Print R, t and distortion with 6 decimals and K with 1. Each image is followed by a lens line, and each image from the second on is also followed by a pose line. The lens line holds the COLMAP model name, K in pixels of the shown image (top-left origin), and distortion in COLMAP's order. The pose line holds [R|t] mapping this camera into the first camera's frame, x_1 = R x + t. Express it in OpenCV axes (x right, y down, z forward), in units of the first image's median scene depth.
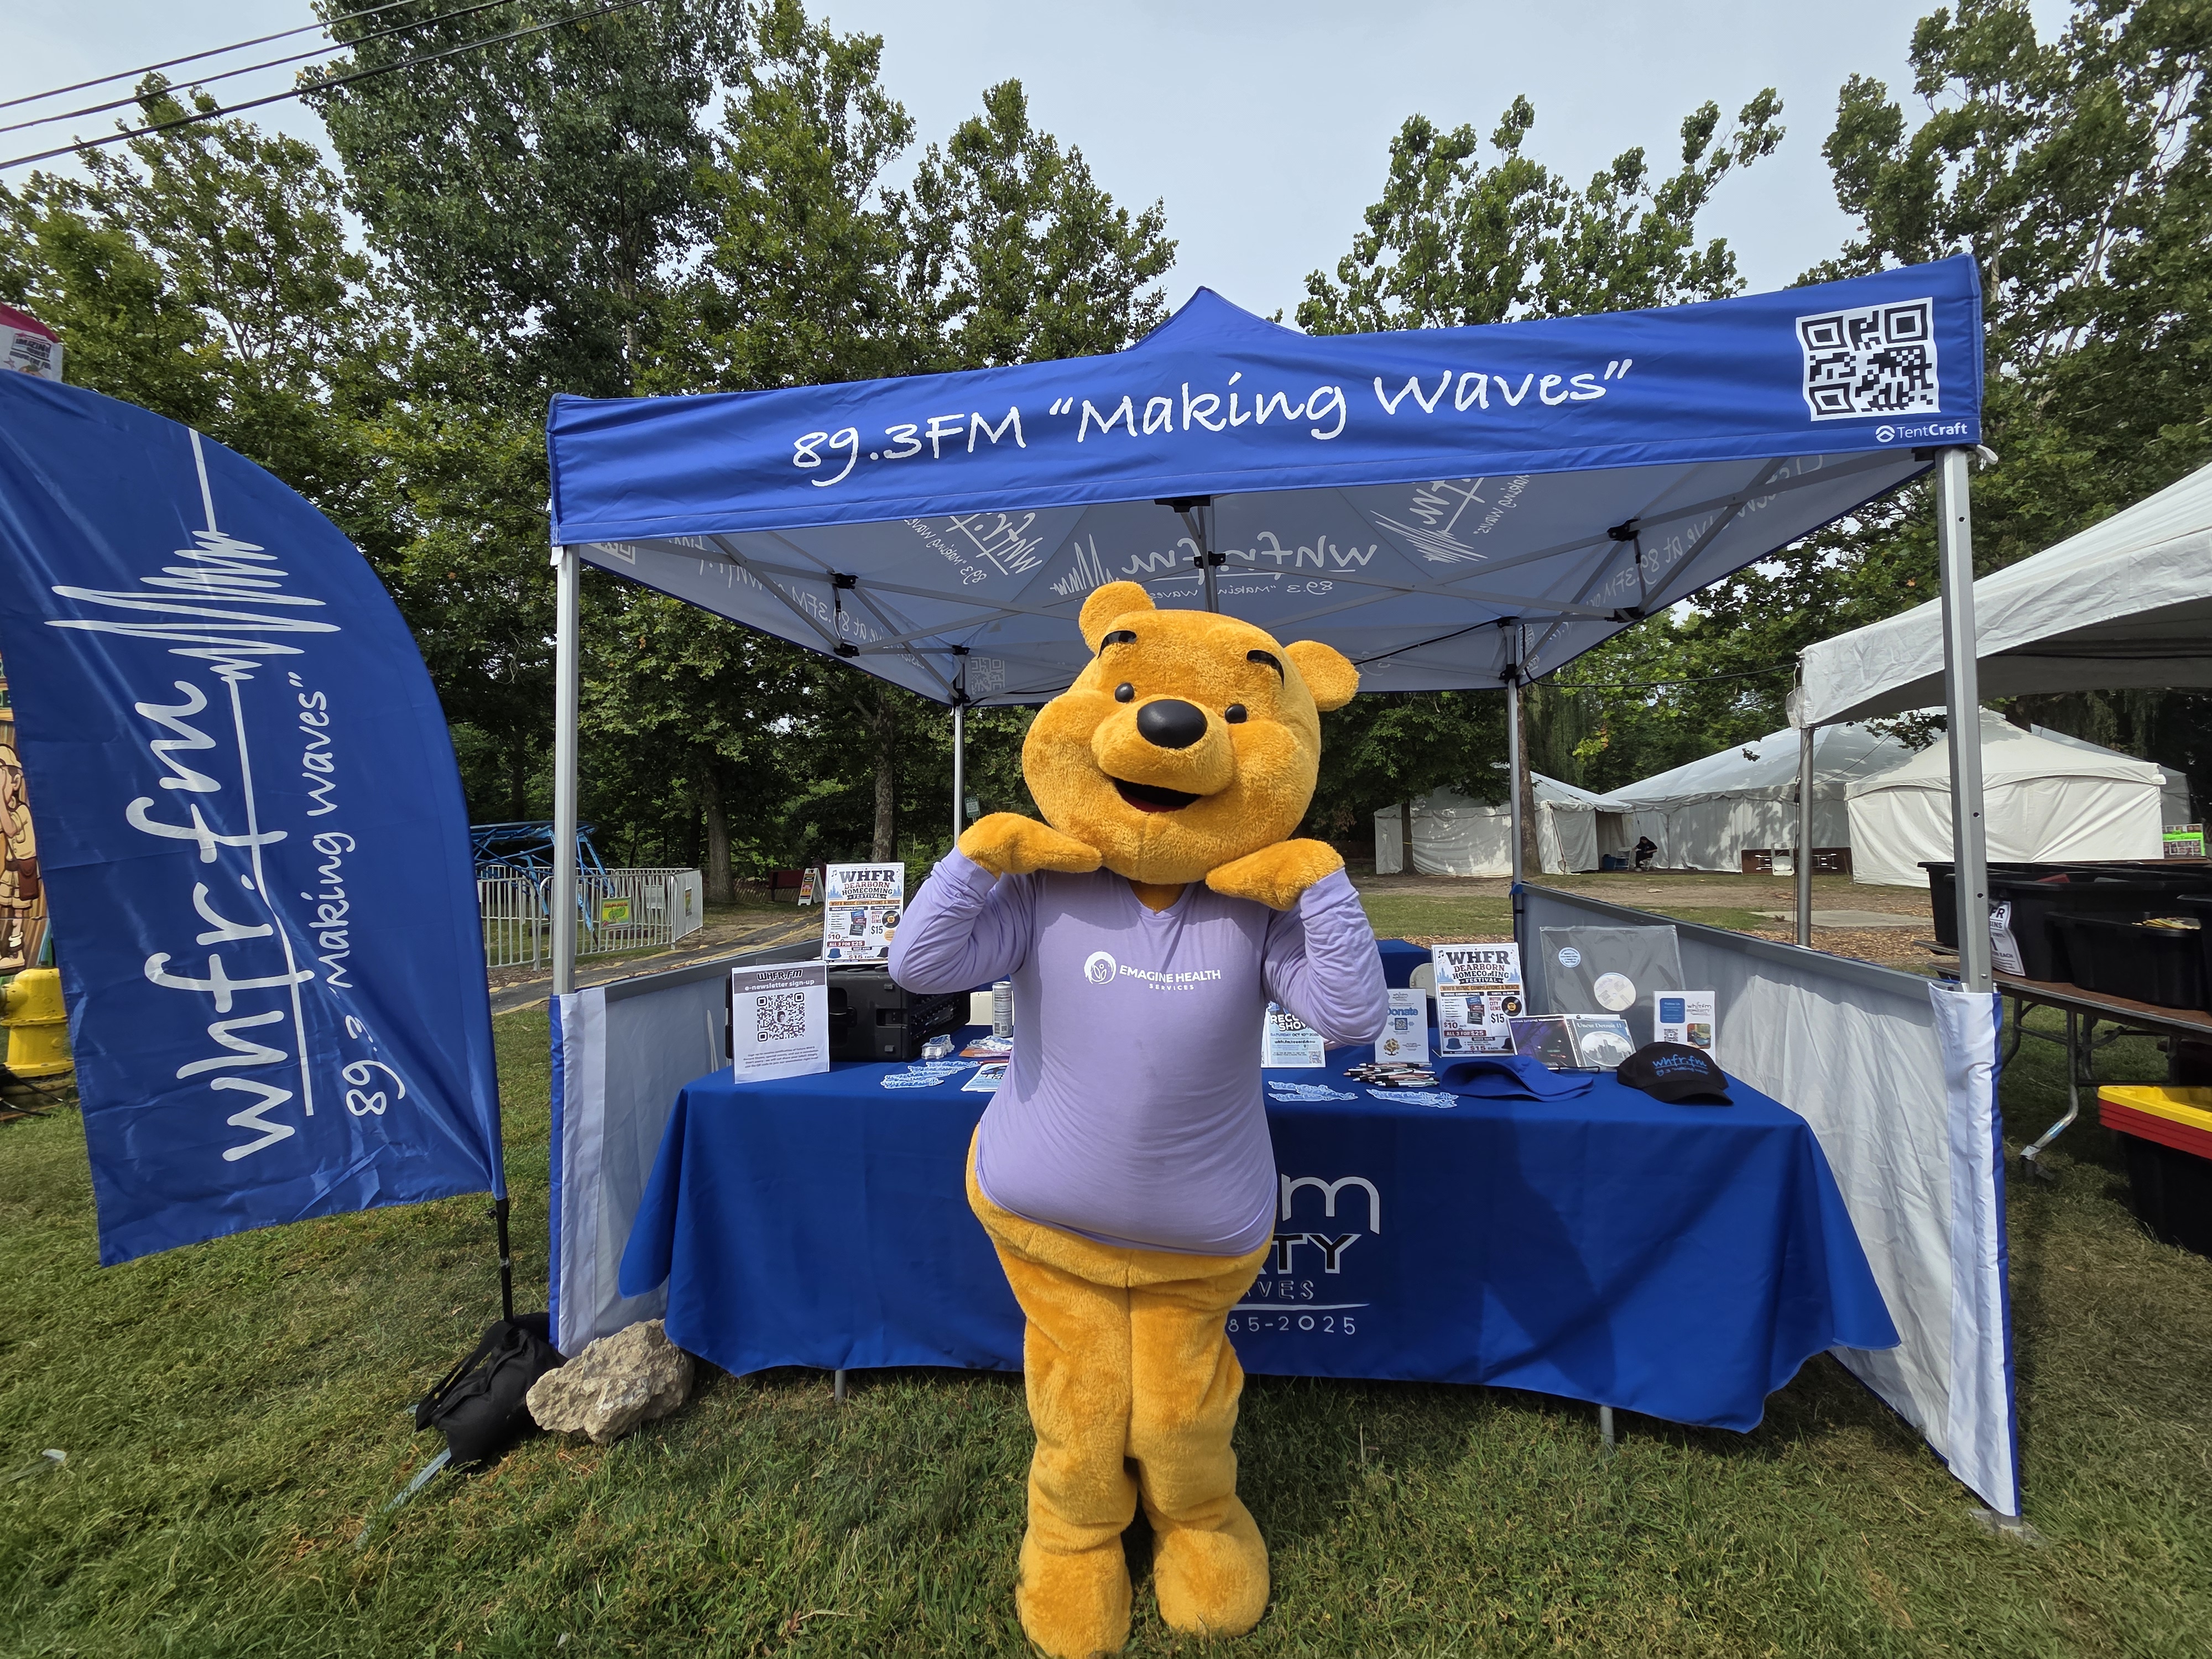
lens RADIAL K [[902.8, 0, 1118.5], [0, 902.8, 814.4], [0, 0, 1]] dist [0.003707, -0.000495]
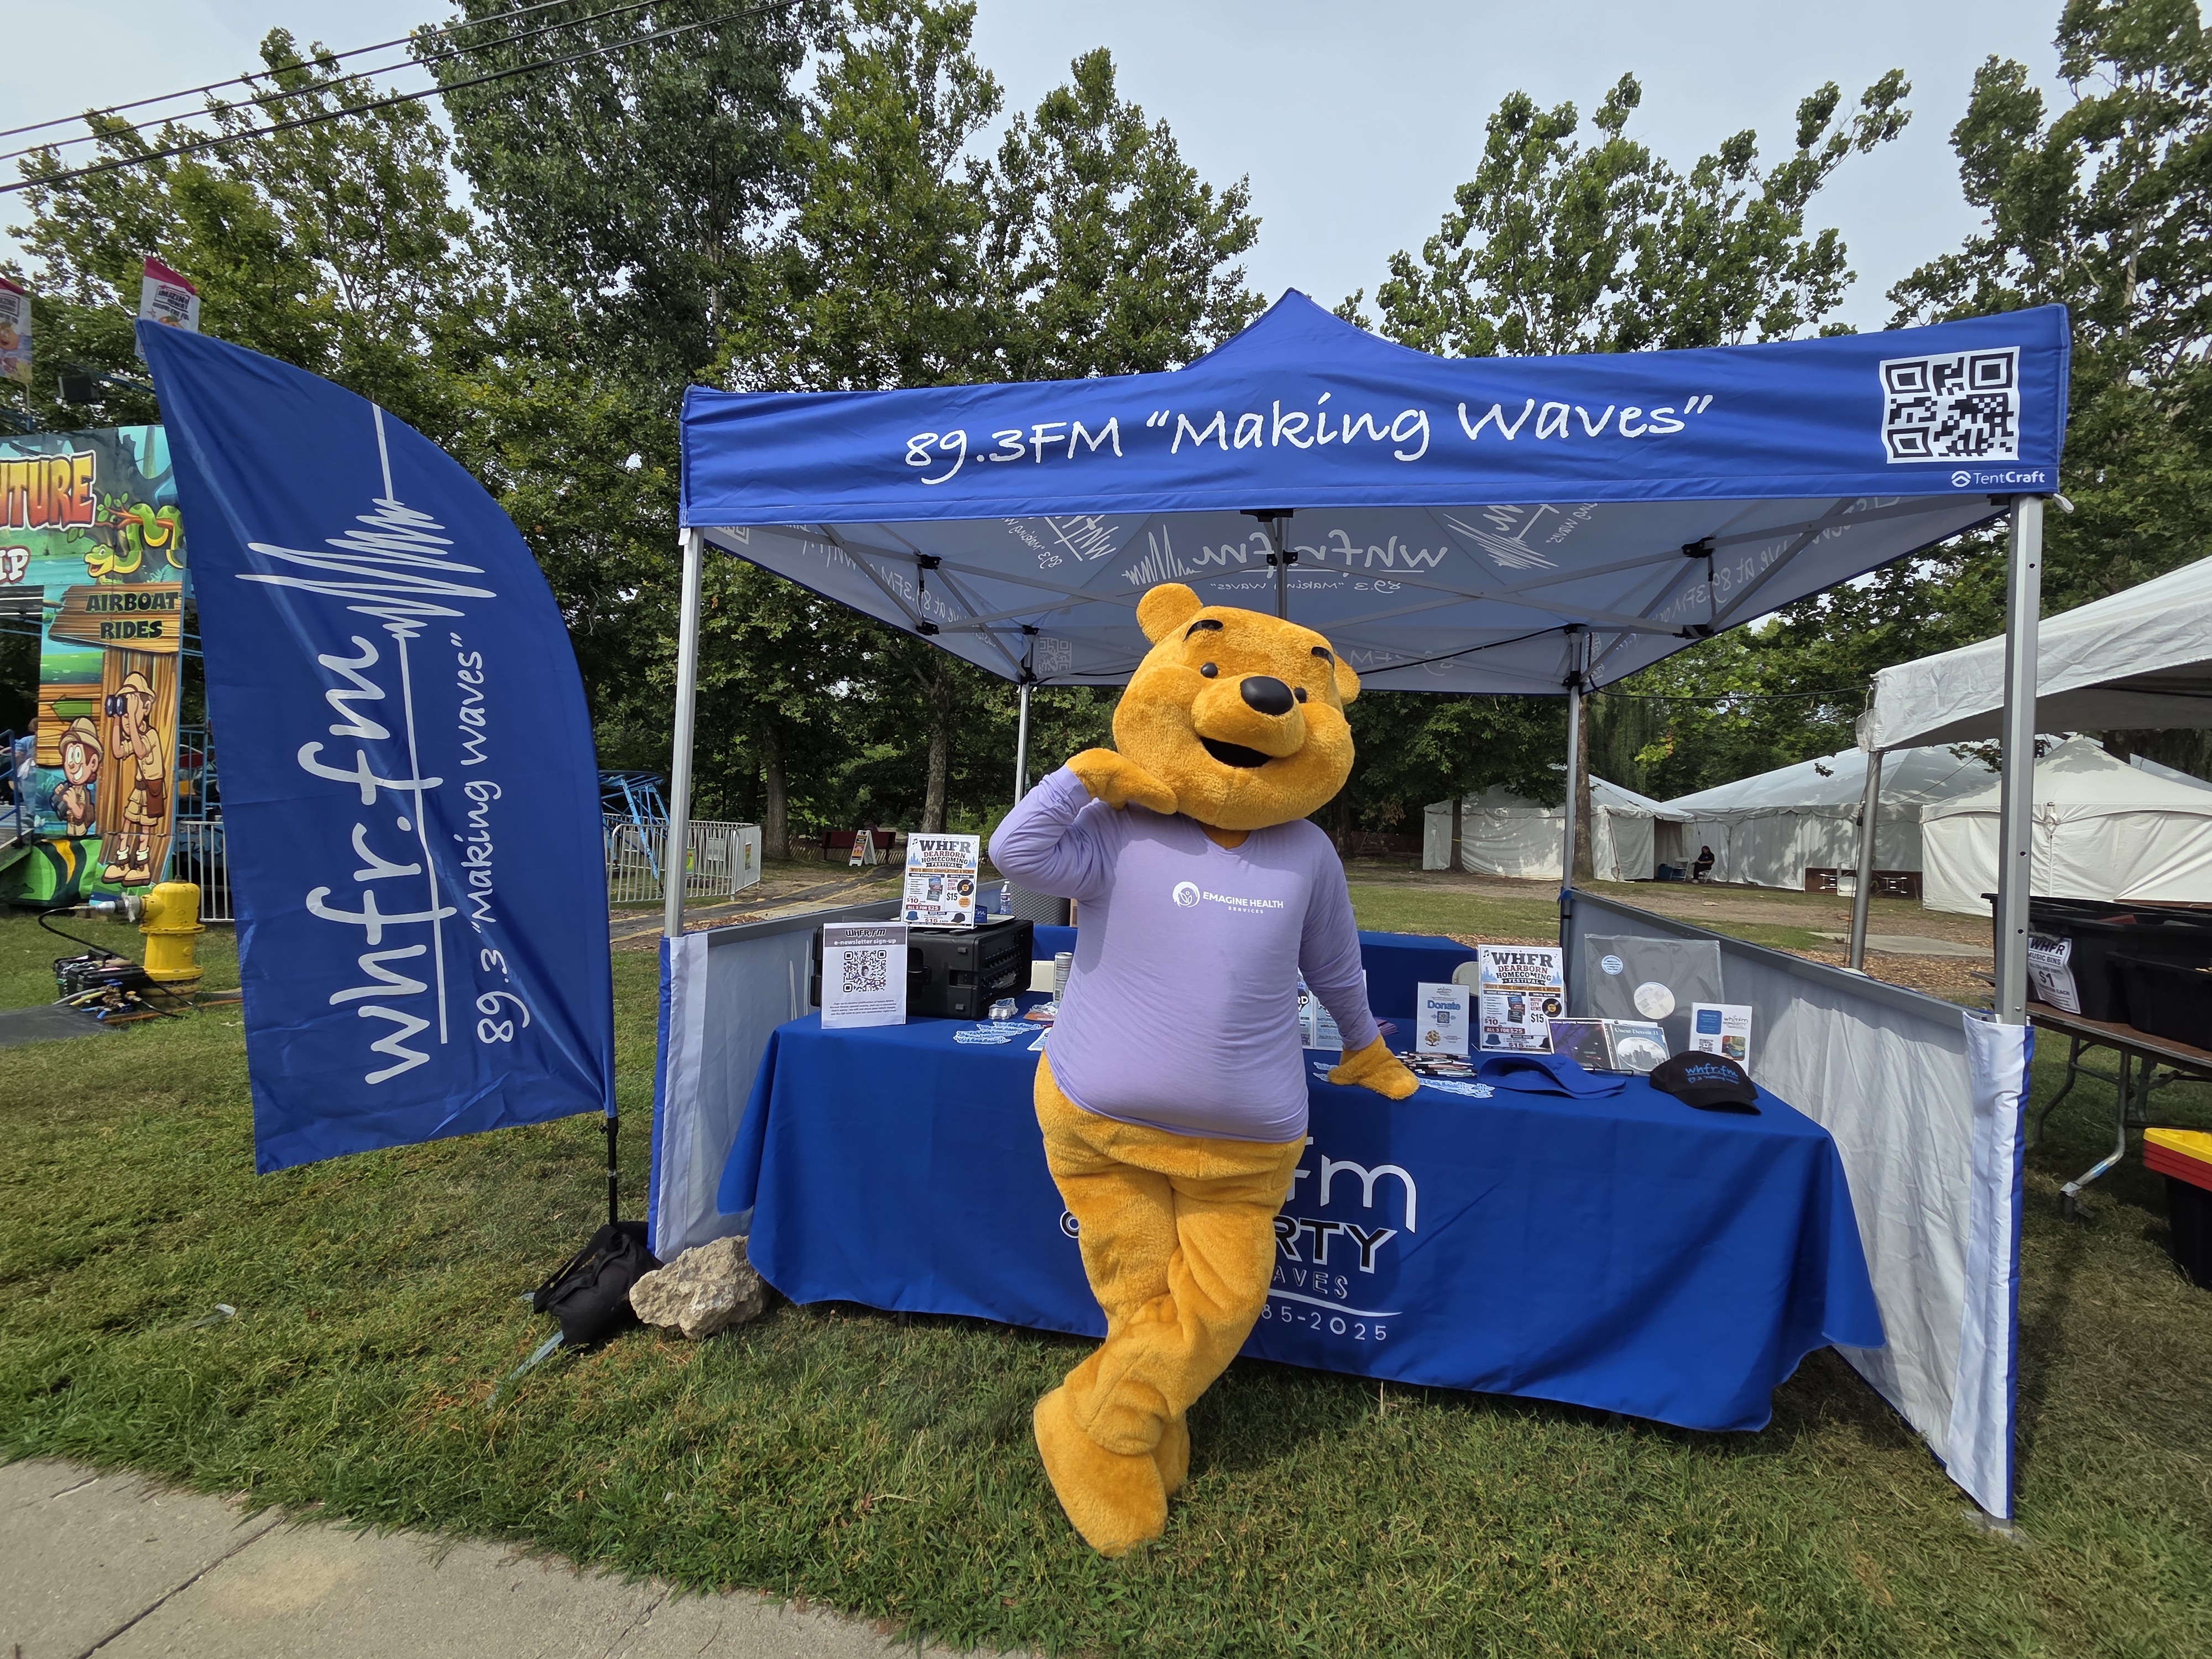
lens RADIAL K [[902.8, 0, 1117.0], [0, 902.8, 813.3], [0, 0, 1]] dist [0.003707, -0.000495]
pose [[0.997029, 0.057950, -0.050743, -0.027484], [-0.056774, 0.998091, 0.024325, -0.009643], [0.052056, -0.021372, 0.998415, -0.067822]]
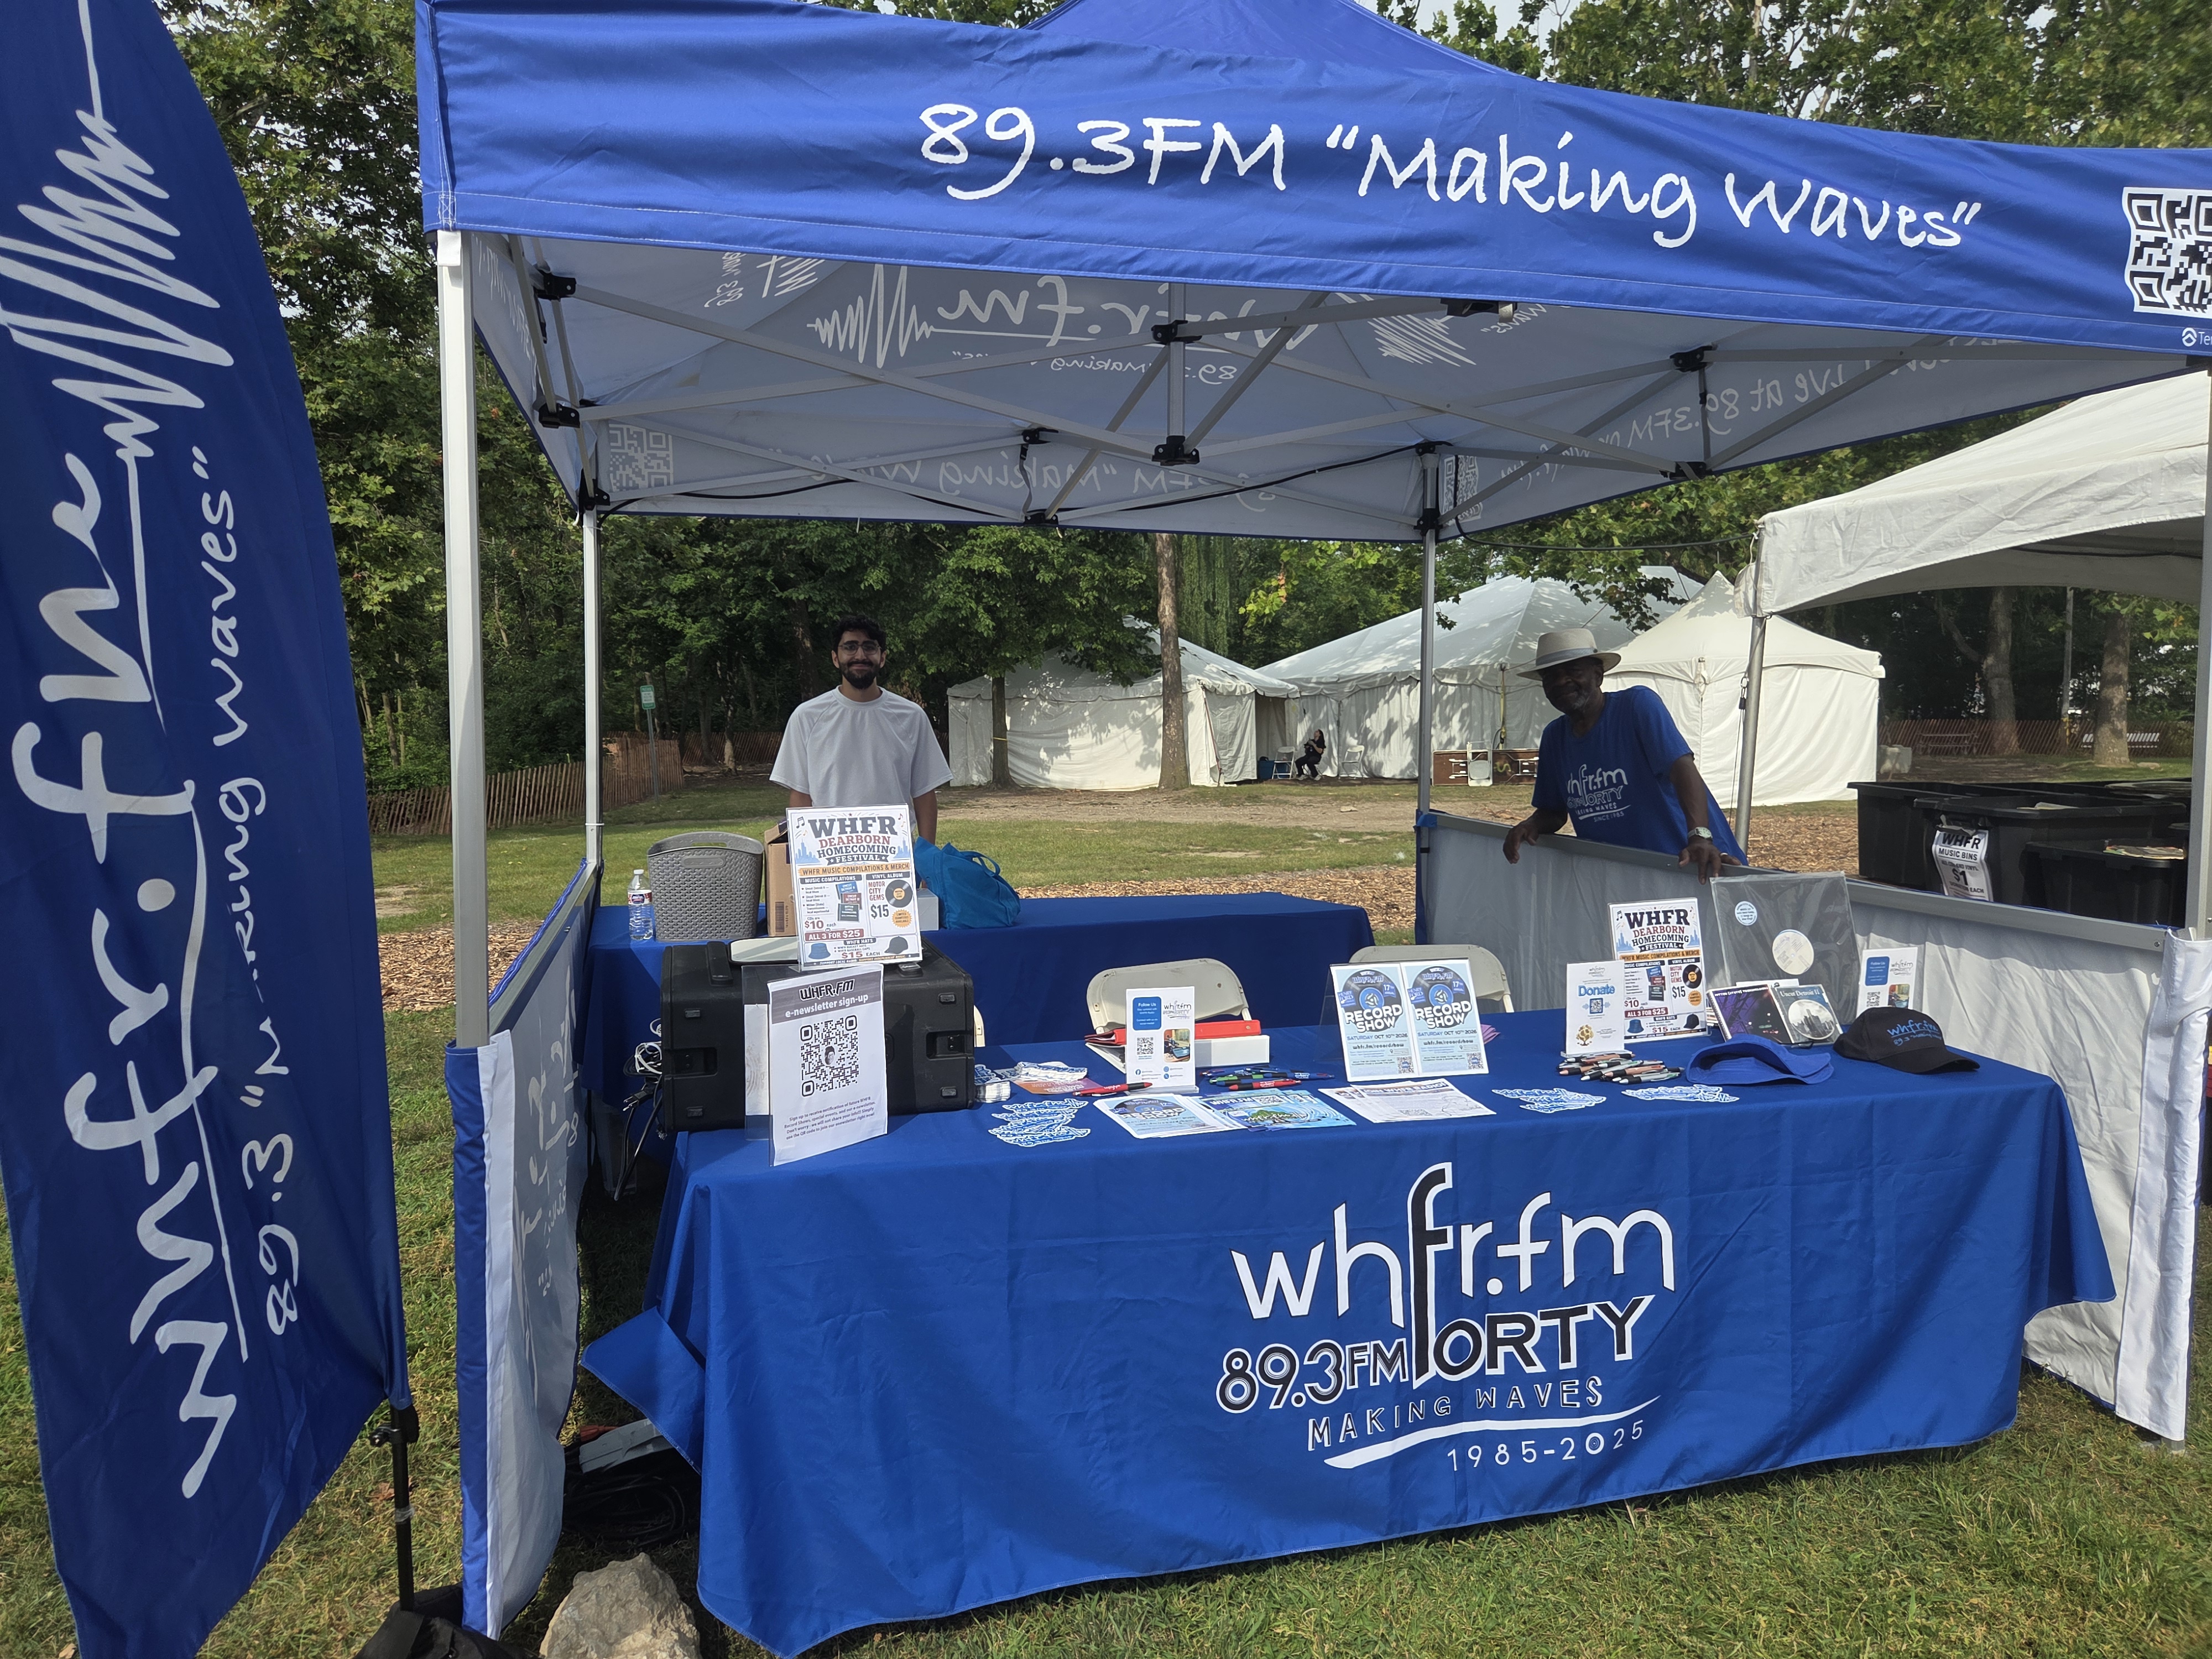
lens RADIAL K [[1481.3, 0, 1086.5], [0, 1481.3, 833.9], [0, 0, 1]] dist [0.058055, -0.054184]
pose [[0.918824, -0.016925, 0.394304, -0.624363], [-0.022371, 0.995240, 0.094850, -0.031969], [-0.394032, -0.095972, 0.914072, 0.002658]]
